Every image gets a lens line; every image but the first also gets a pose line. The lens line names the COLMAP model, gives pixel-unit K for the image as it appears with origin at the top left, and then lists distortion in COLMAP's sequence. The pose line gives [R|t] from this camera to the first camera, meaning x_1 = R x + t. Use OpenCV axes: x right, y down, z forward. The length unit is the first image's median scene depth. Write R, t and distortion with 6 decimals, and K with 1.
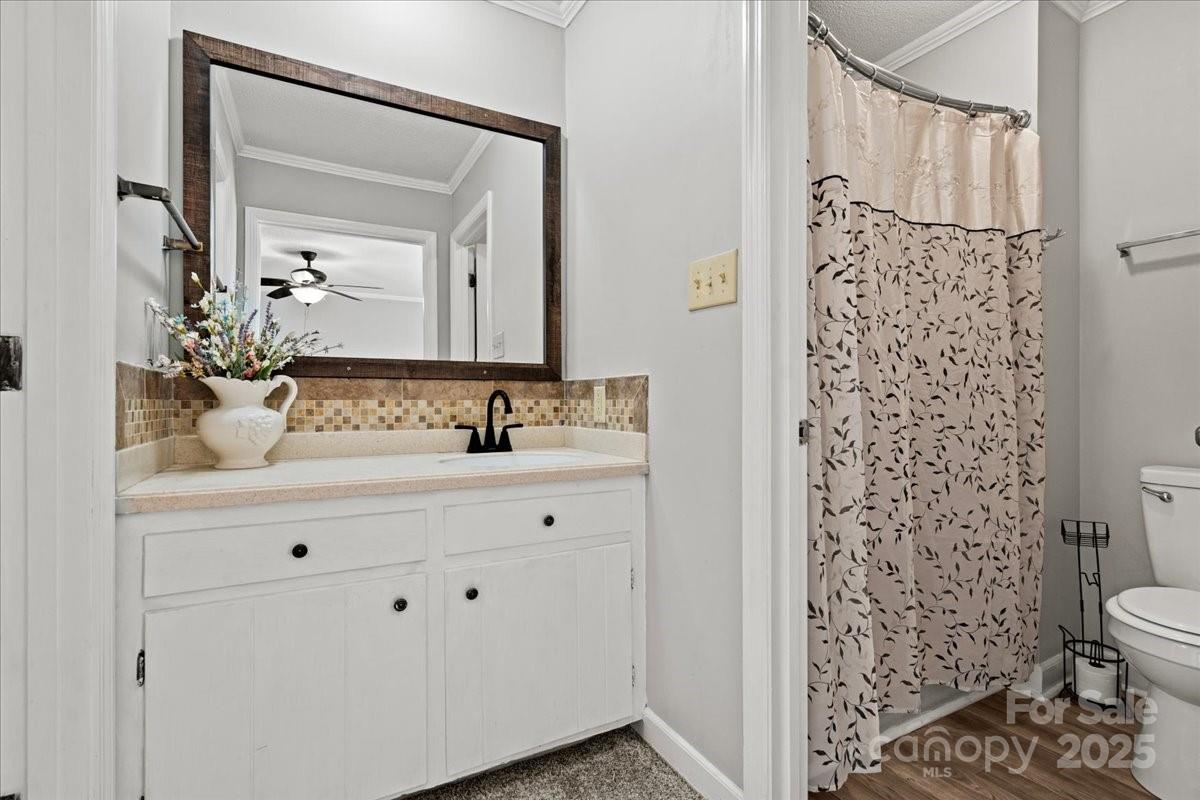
lens RADIAL K [[559.9, 0, 599.7], [0, 559.9, 397.9], [0, 0, 1]] dist [0.002607, 0.000034]
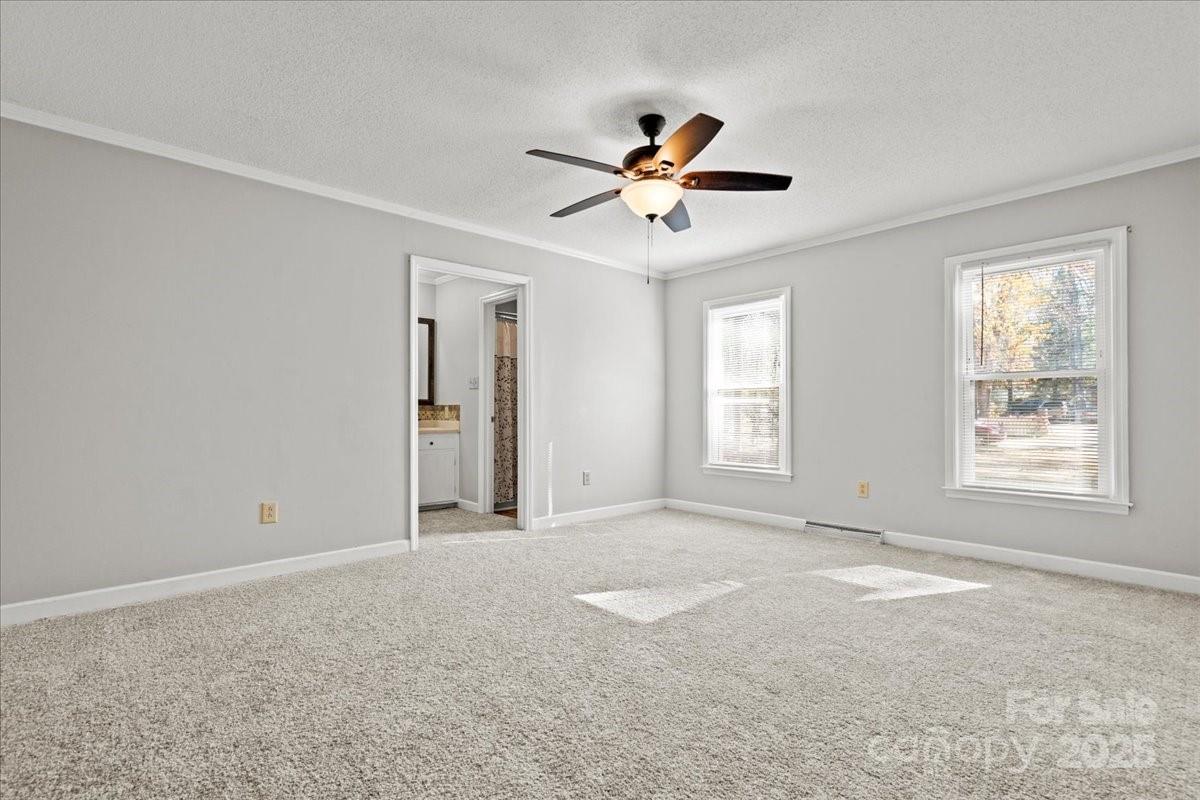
lens RADIAL K [[559.9, 0, 595.1], [0, 559.9, 405.6], [0, 0, 1]] dist [0.002607, 0.000034]
pose [[0.975640, 0.006302, 0.219289, 0.138969], [-0.005231, 0.999971, -0.005465, -0.019332], [-0.219317, 0.004185, 0.975645, -2.567995]]
